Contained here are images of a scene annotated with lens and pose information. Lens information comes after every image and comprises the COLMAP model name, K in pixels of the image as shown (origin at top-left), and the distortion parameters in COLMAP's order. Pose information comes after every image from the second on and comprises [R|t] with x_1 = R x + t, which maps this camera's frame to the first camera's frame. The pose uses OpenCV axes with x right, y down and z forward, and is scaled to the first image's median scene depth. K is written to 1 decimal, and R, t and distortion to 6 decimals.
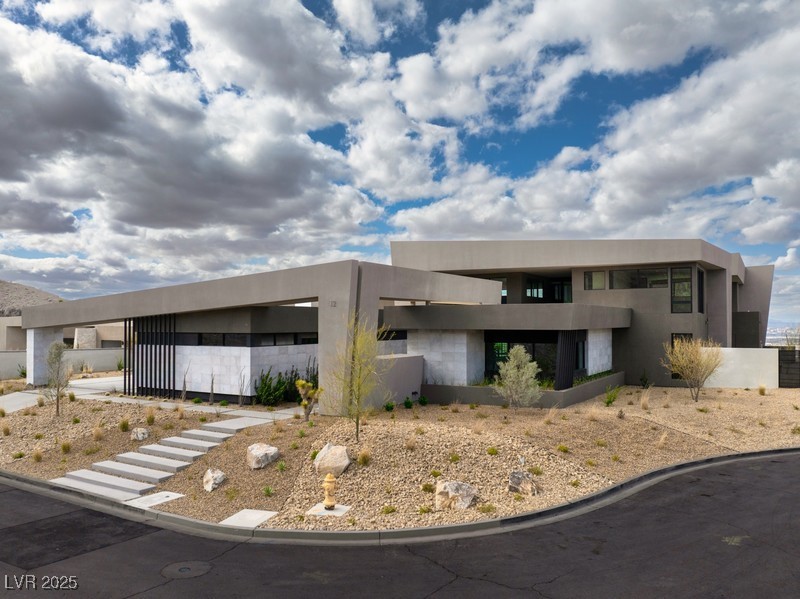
lens RADIAL K [[647.8, 0, 400.0], [0, 647.8, 299.5], [0, 0, 1]] dist [-0.005662, -0.000883]
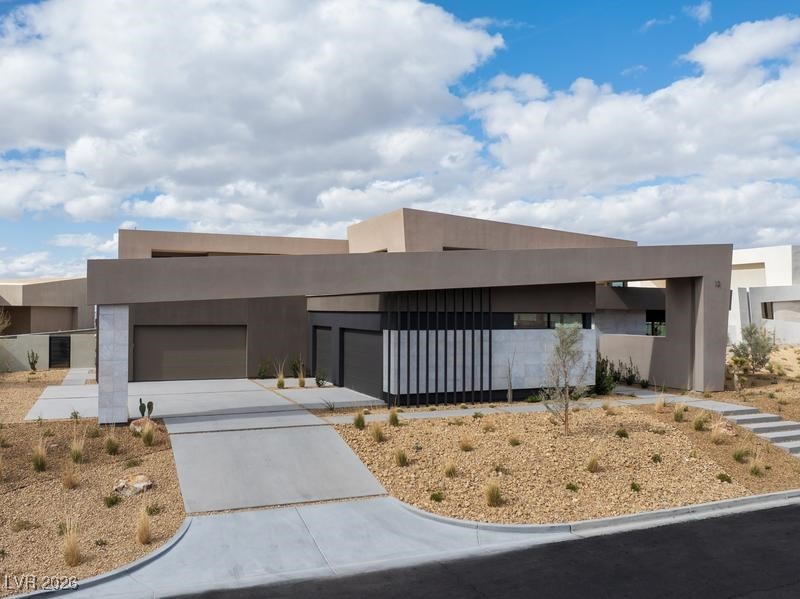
lens RADIAL K [[714.3, 0, 400.0], [0, 714.3, 299.5], [0, 0, 1]] dist [-0.009977, 0.002515]
pose [[0.538525, 0.013503, 0.842501, -1.037518], [-0.037238, 0.999276, 0.007787, 0.031882], [-0.841786, -0.035567, 0.538638, 0.616332]]
